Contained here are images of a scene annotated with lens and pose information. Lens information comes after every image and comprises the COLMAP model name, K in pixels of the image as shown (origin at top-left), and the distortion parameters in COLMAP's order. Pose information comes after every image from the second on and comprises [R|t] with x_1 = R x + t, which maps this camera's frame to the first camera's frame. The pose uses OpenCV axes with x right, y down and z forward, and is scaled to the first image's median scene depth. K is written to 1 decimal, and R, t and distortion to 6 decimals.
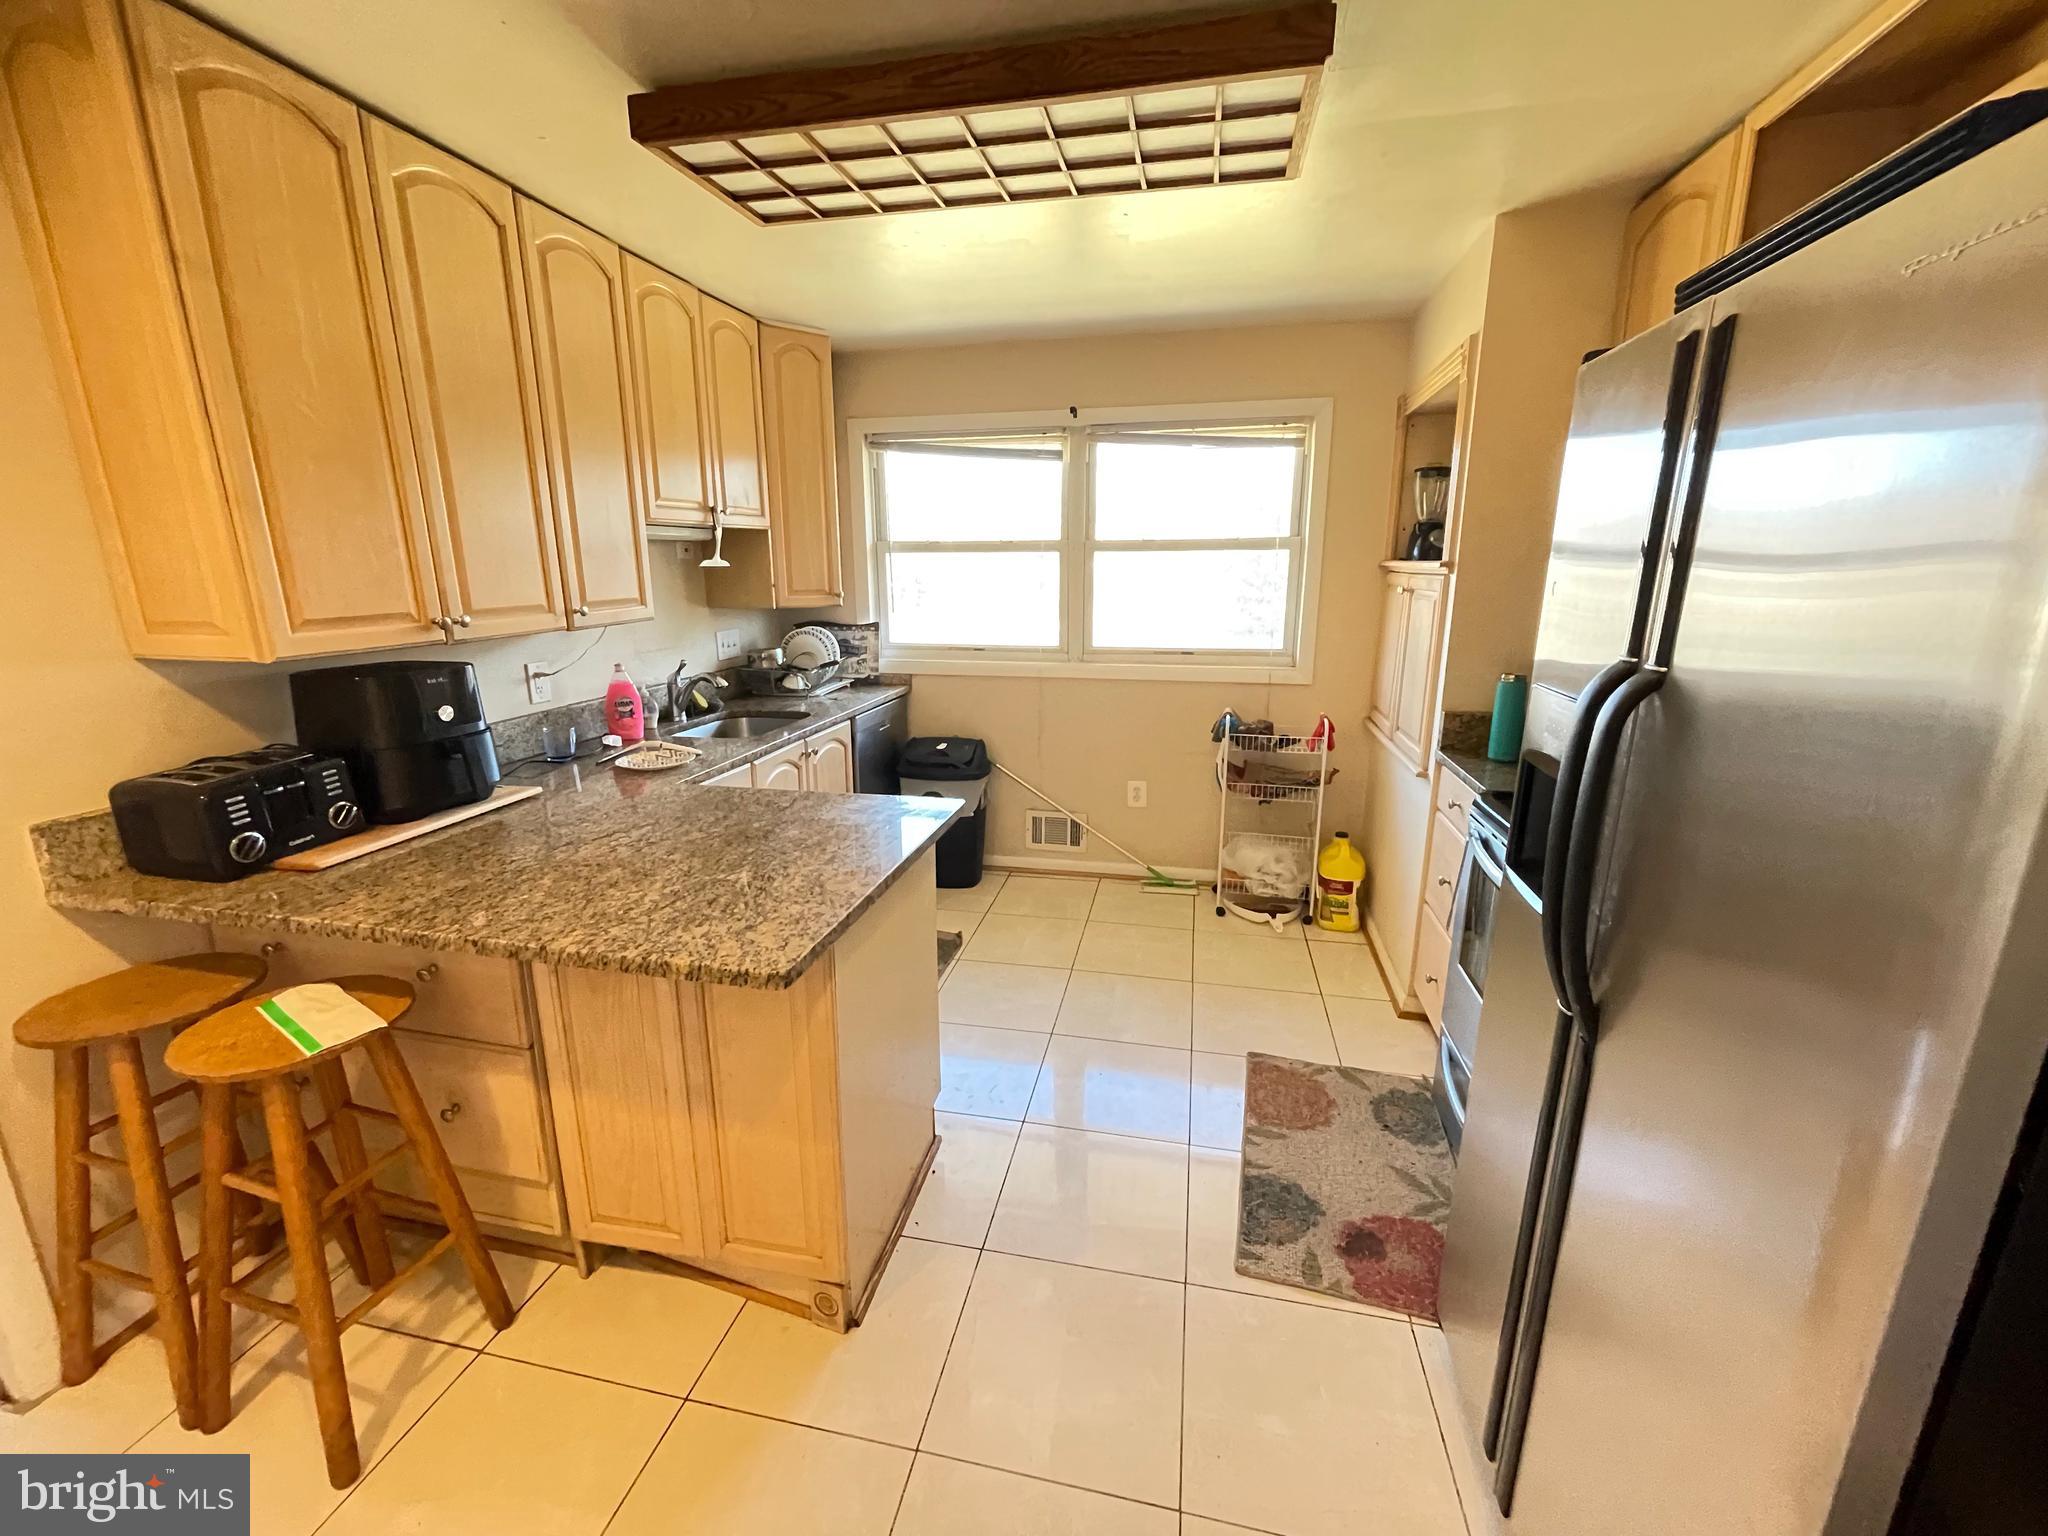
lens RADIAL K [[826.0, 0, 1016.7], [0, 826.0, 761.1], [0, 0, 1]] dist [-0.002692, 0.000035]
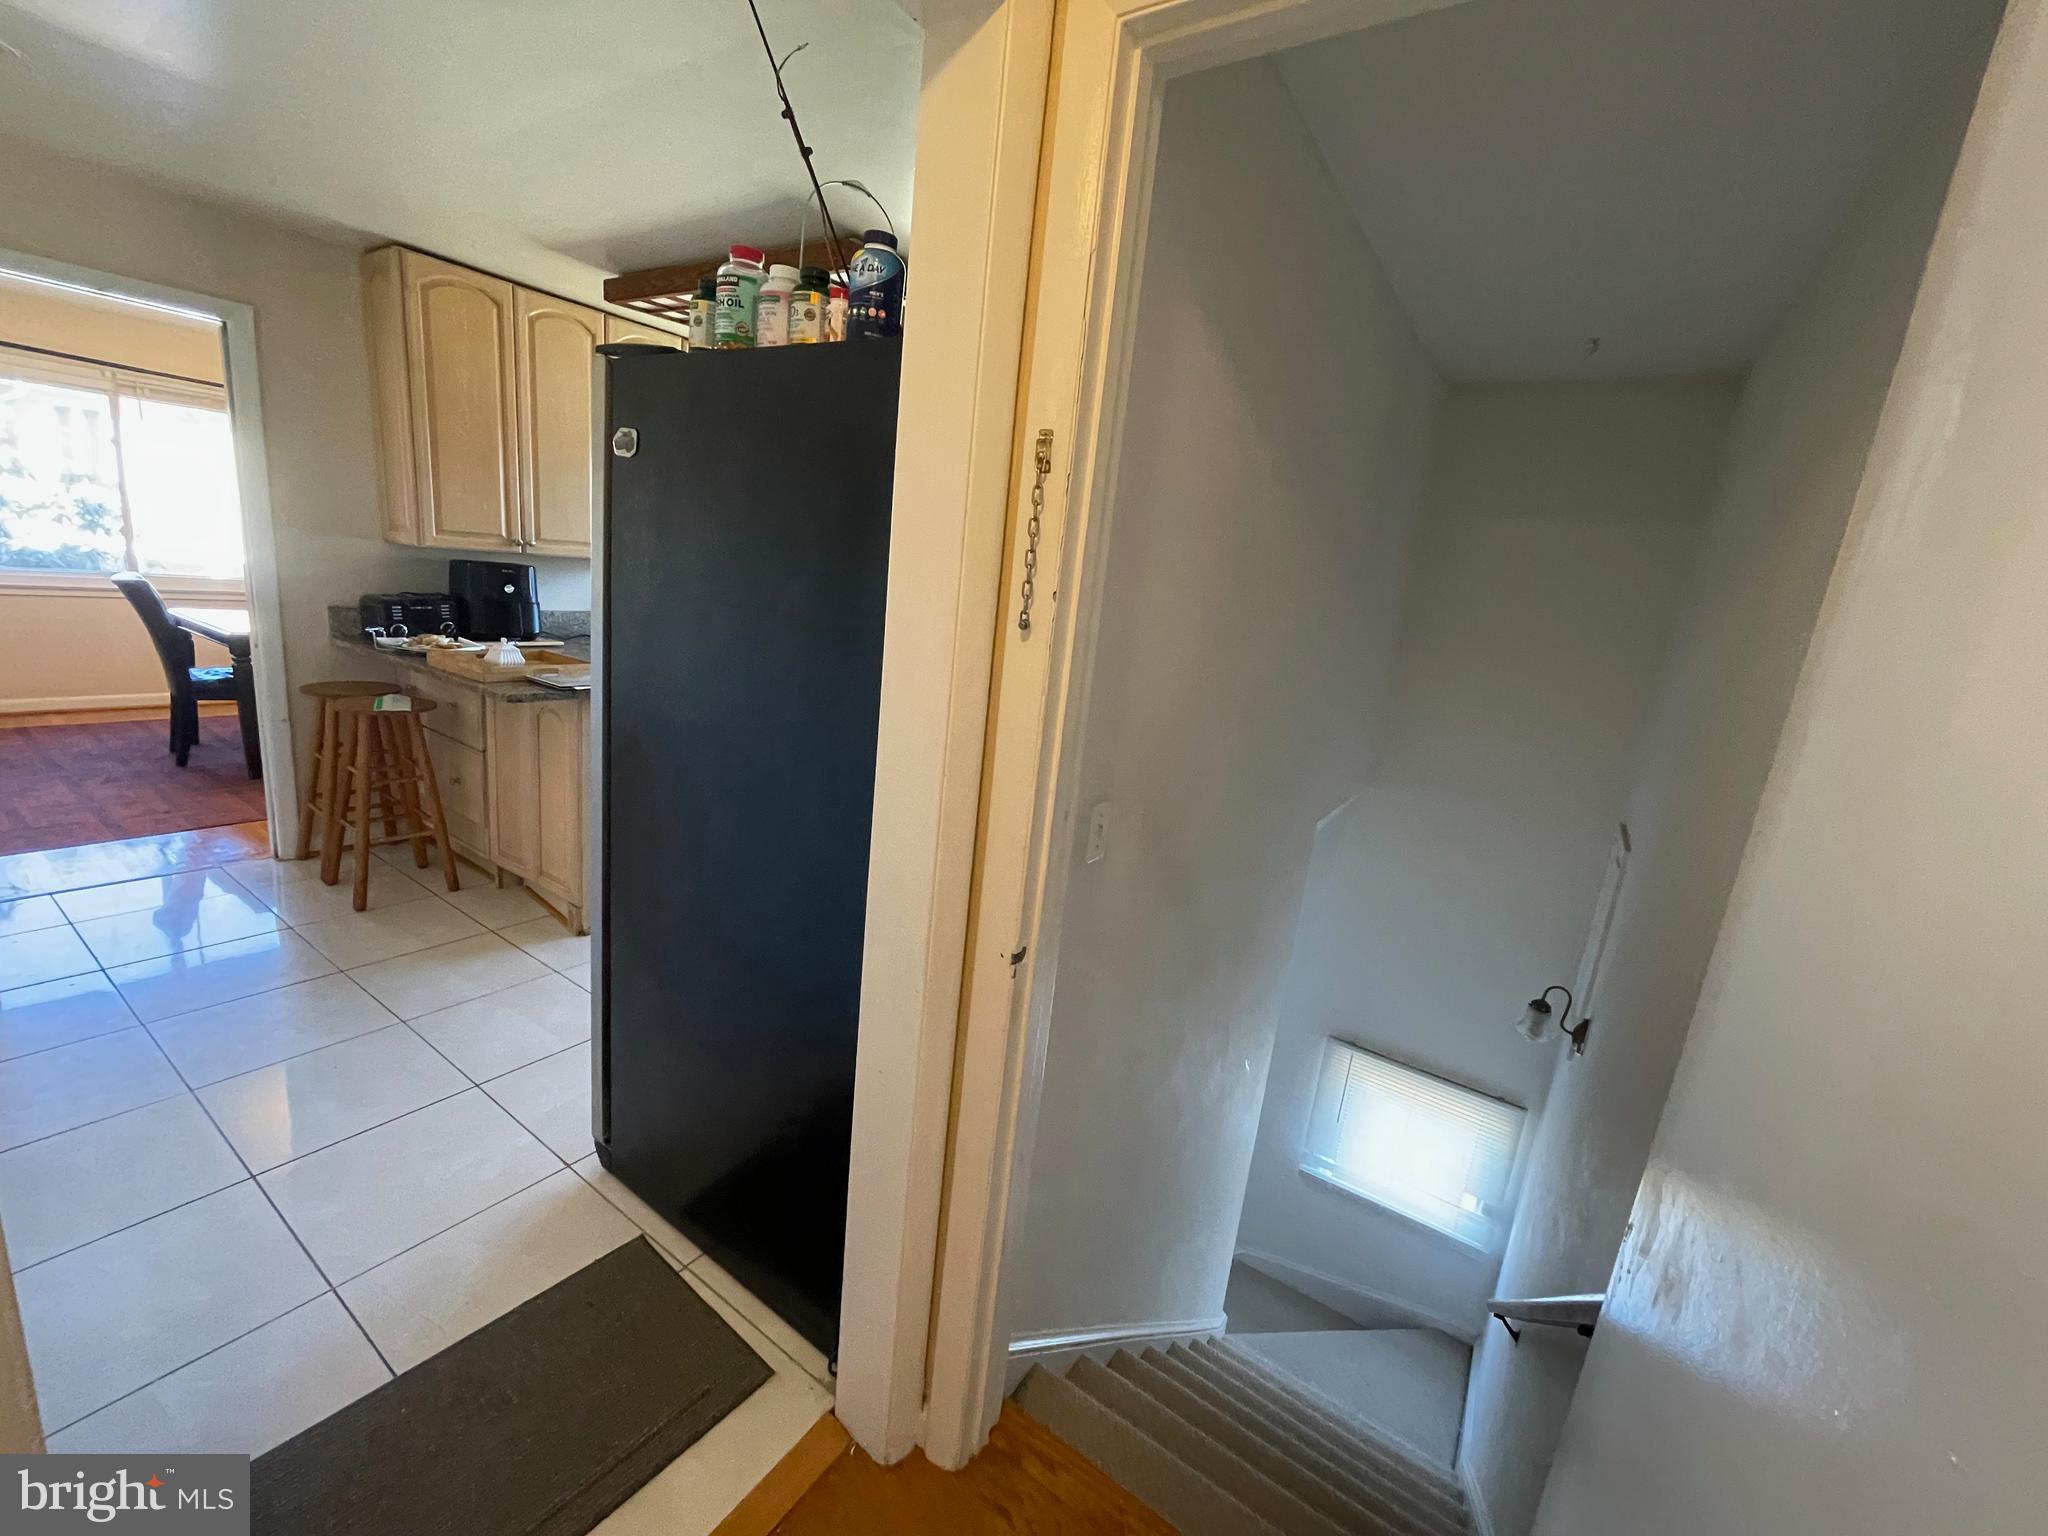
lens RADIAL K [[826.0, 0, 1021.4], [0, 826.0, 768.2], [0, 0, 1]] dist [-0.002692, 0.000035]
pose [[0.924364, 0.181345, -0.335657, 1.167538], [-0.189773, 0.981797, 0.007821, 0.113675], [0.330965, 0.056469, 0.941952, -0.399478]]
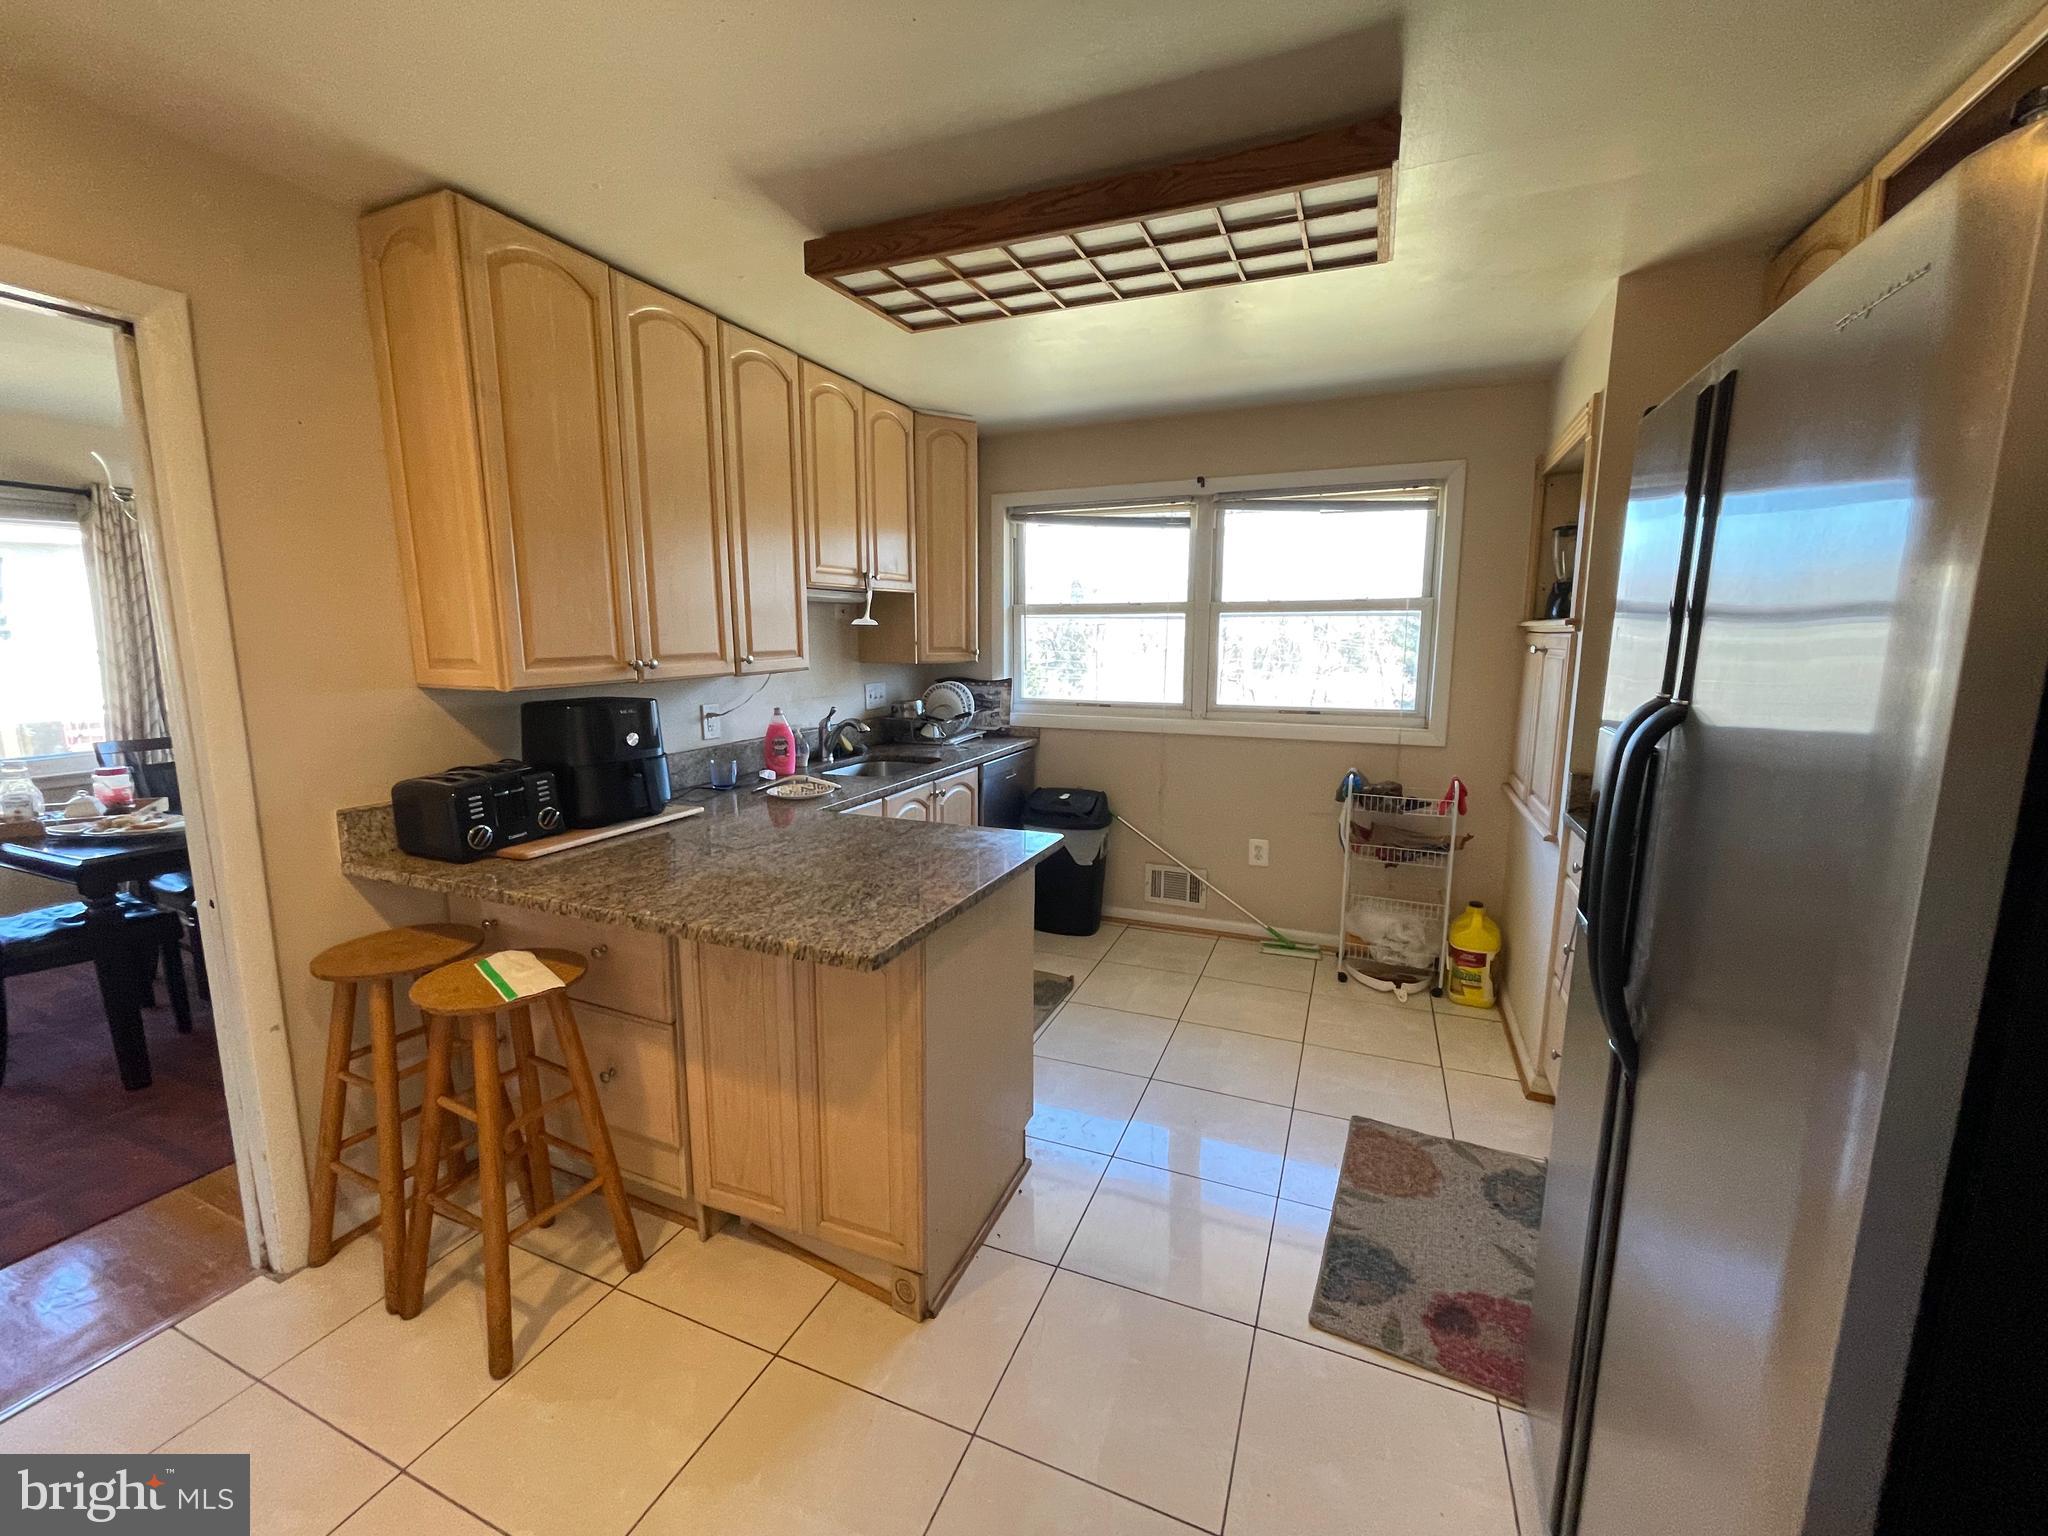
lens RADIAL K [[826.0, 0, 1016.5], [0, 826.0, 762.1], [0, 0, 1]] dist [-0.002692, 0.000035]
pose [[0.983006, 0.031696, -0.180814, 0.078426], [-0.045783, 0.996186, -0.074274, 0.040801], [0.177770, 0.081290, 0.980709, -0.080354]]
